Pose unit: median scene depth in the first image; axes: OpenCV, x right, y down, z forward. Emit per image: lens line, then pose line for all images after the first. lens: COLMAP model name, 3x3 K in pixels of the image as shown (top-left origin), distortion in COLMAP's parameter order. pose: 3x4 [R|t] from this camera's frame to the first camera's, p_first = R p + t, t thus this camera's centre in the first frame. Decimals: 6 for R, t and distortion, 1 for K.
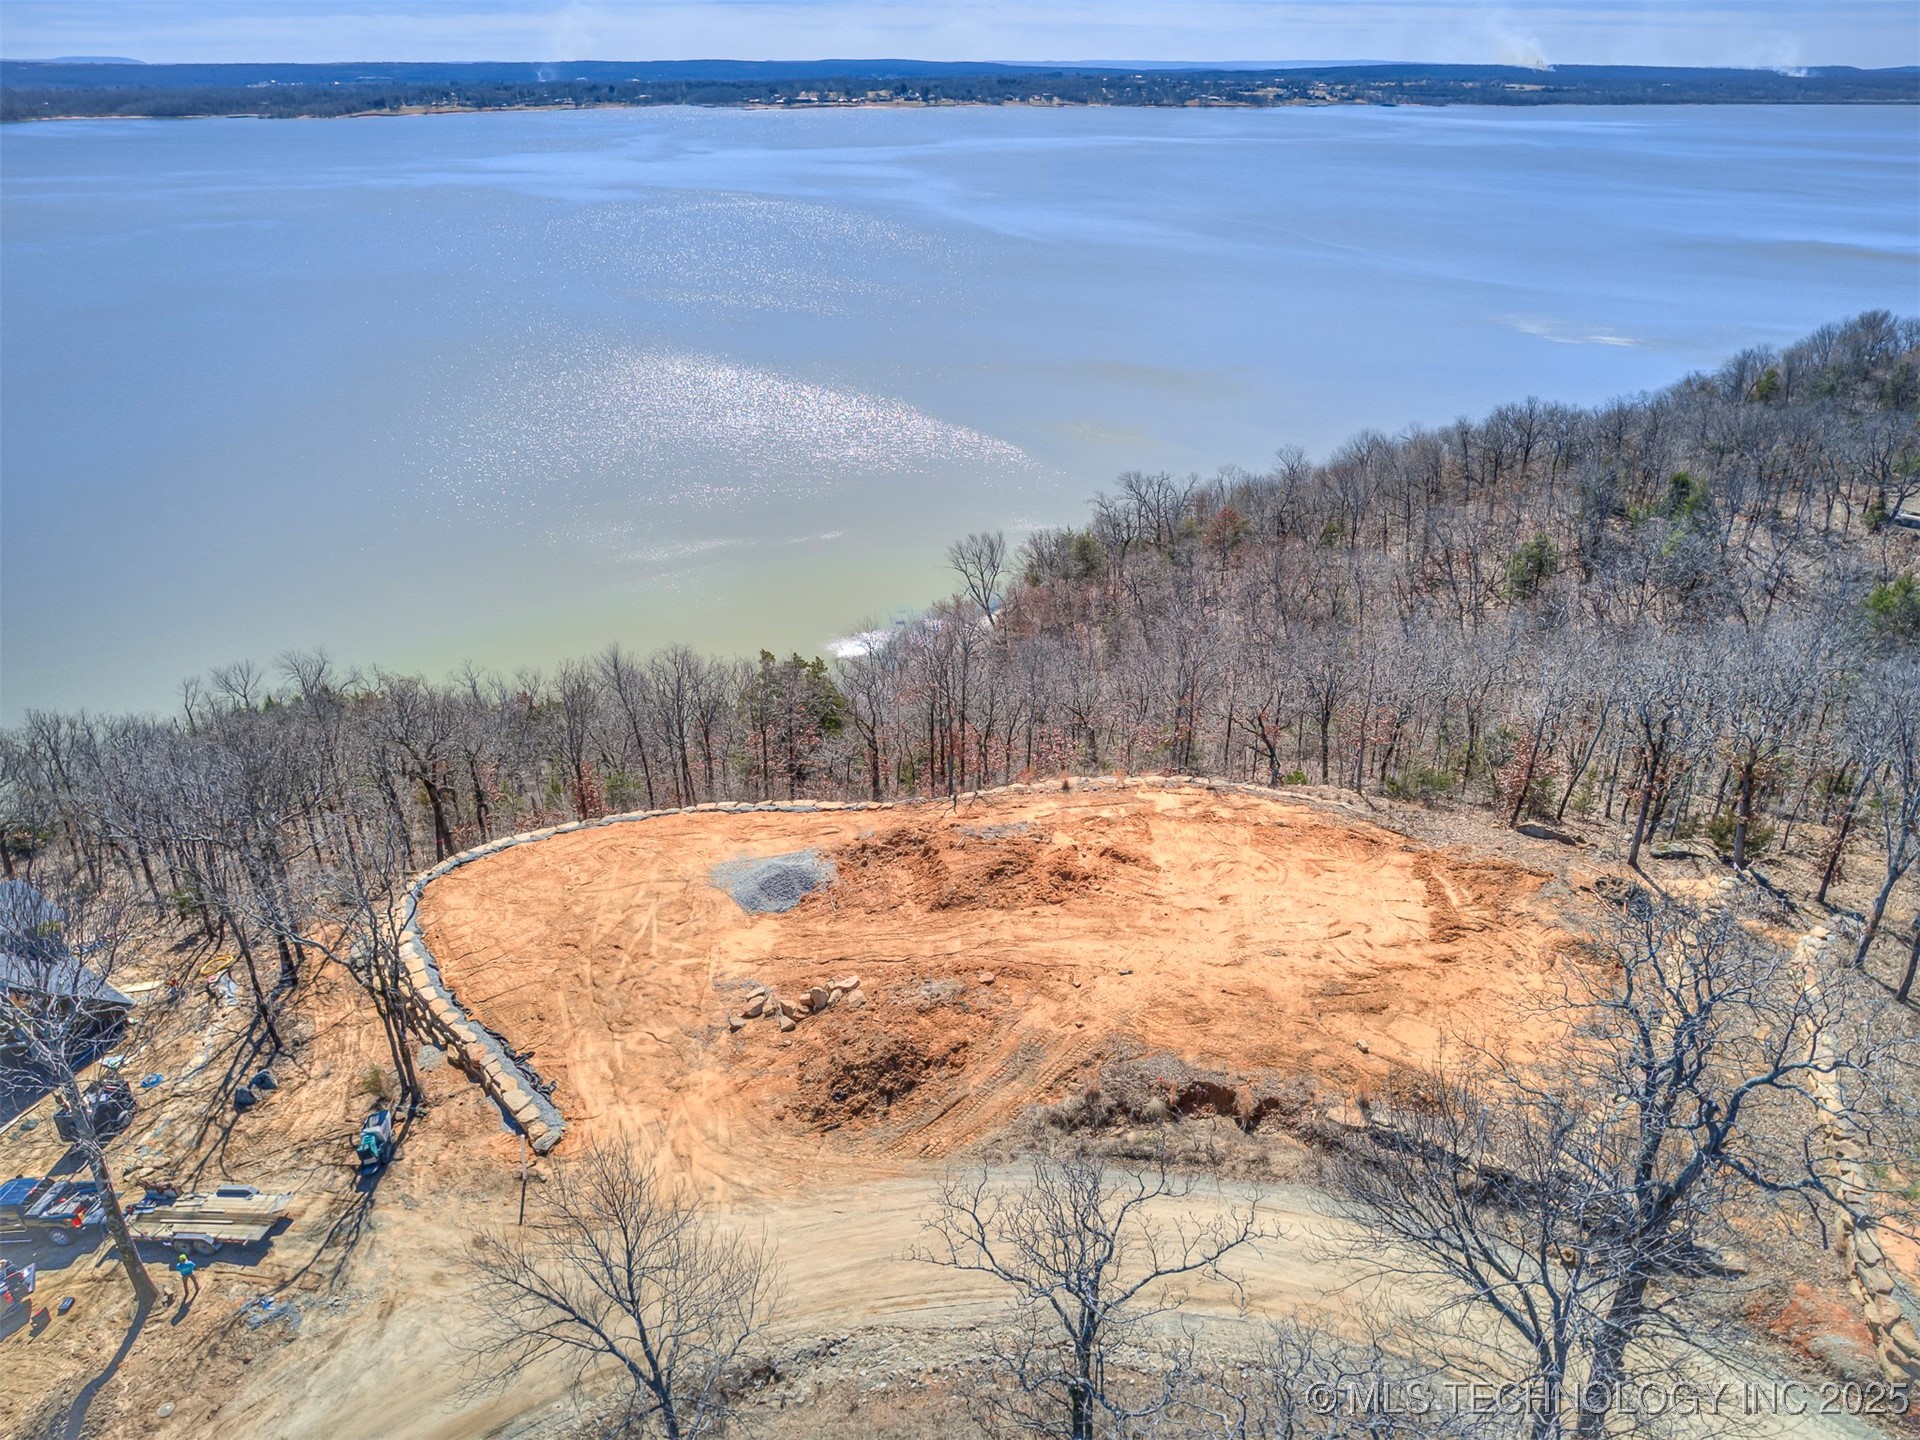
lens RADIAL K [[1386.3, 0, 958.5], [0, 1386.3, 708.3], [0, 0, 1]] dist [-0.085819, 0.077479]
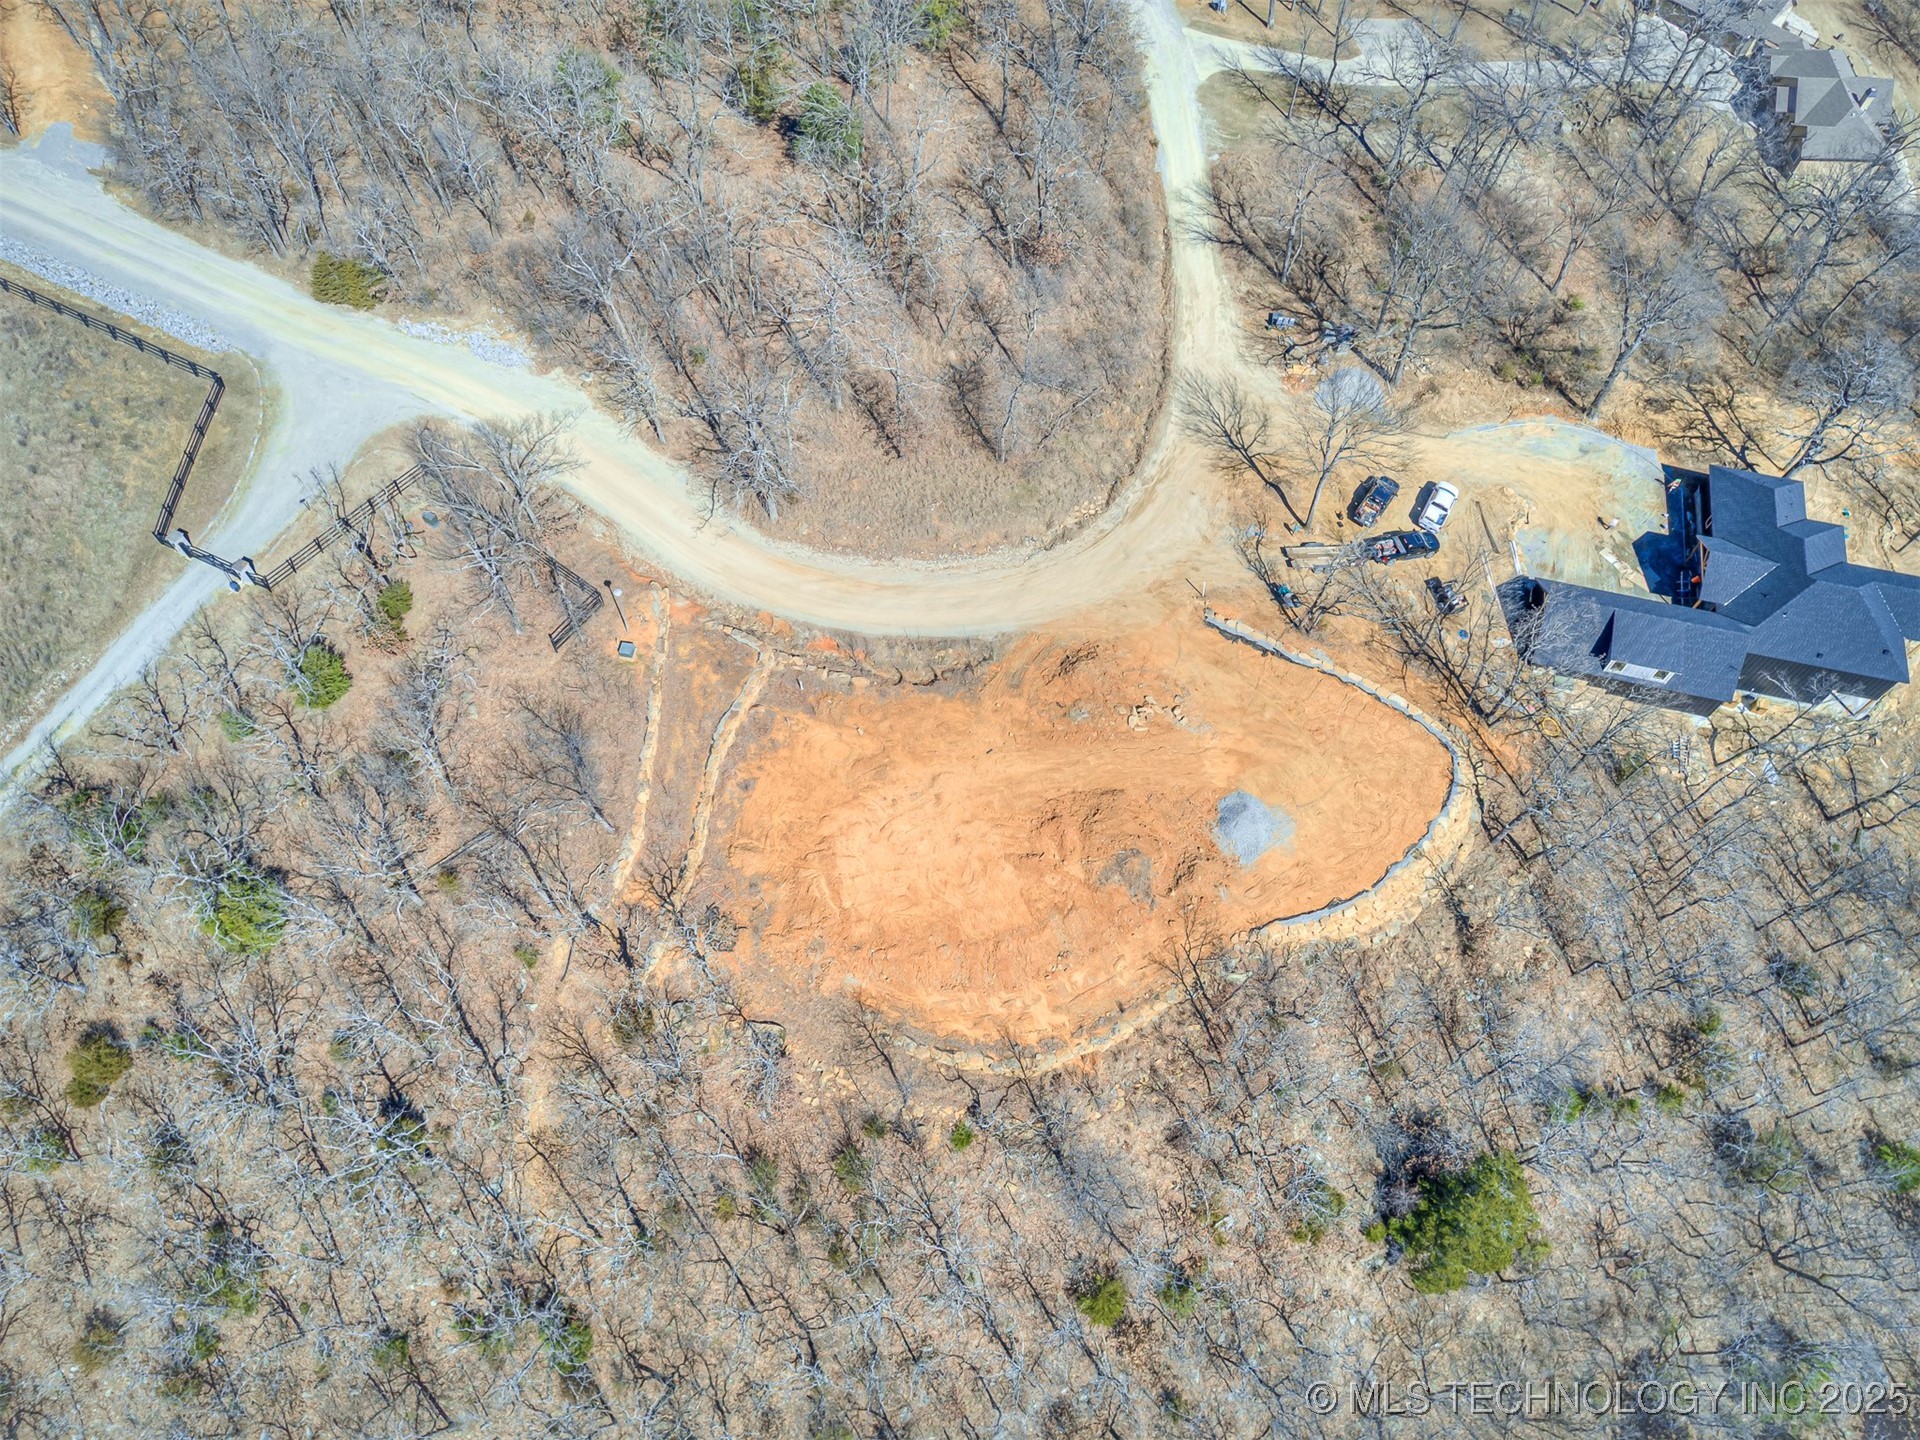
lens RADIAL K [[1357.8, 0, 952.8], [0, 1357.8, 715.0], [0, 0, 1]] dist [-0.058955, 0.032874]
pose [[-0.918412, 0.347388, -0.189314, 0.447963], [-0.168287, 0.090037, 0.981618, -1.433189], [0.358048, 0.933389, -0.024230, 0.897956]]
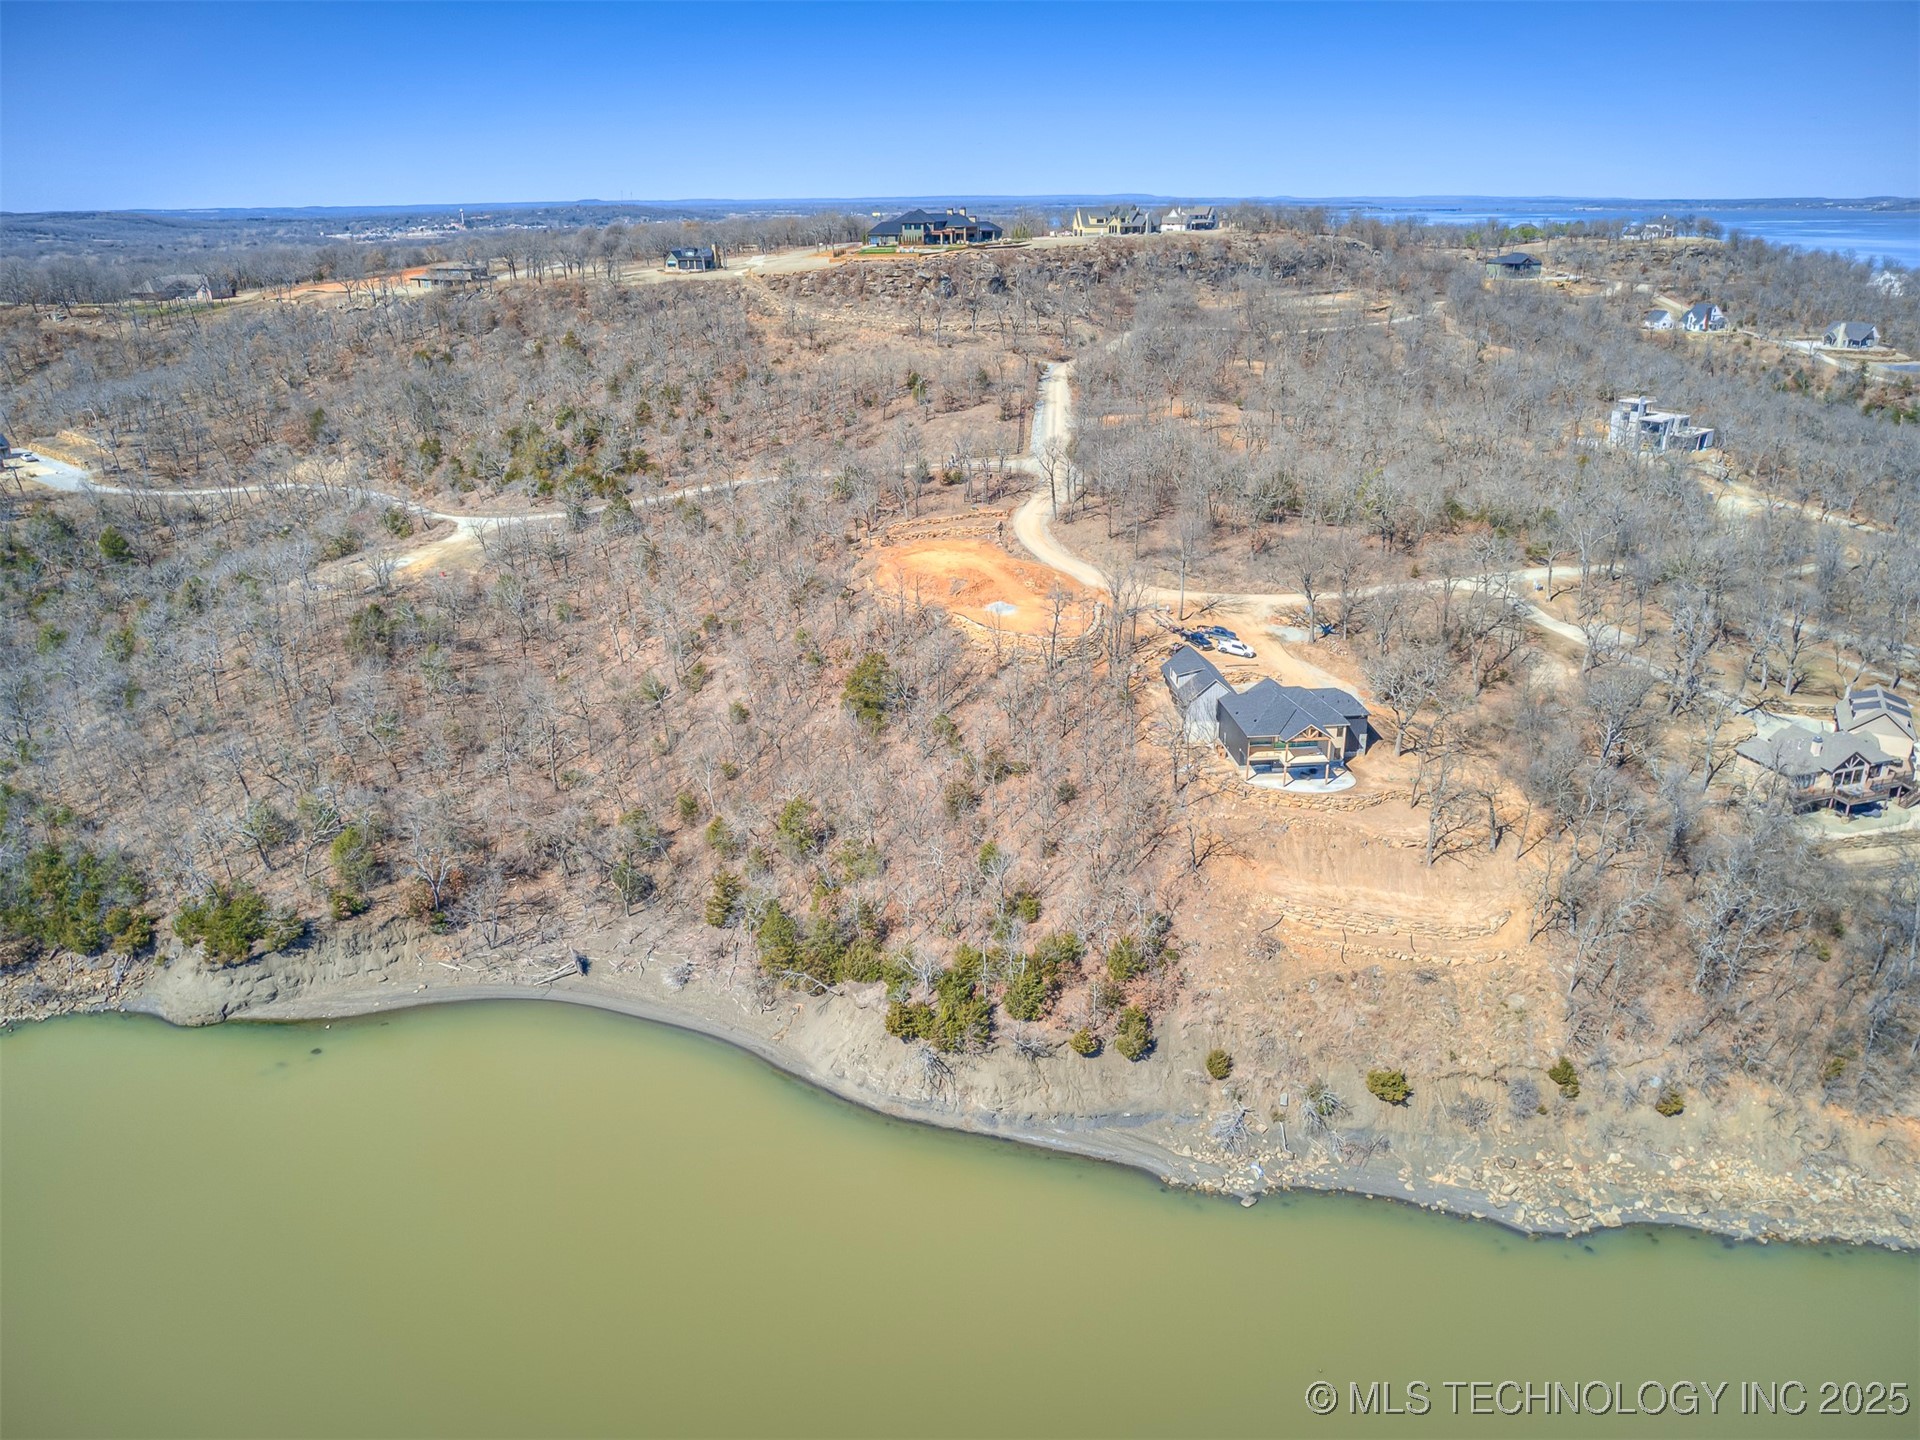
lens RADIAL K [[1382.0, 0, 955.4], [0, 1382.0, 714.2], [0, 0, 1]] dist [-0.069791, 0.052976]
pose [[-0.667207, -0.259493, 0.698211, -2.825949], [0.325878, 0.741201, 0.586877, -1.944918], [-0.669805, 0.619100, -0.409971, 2.962230]]
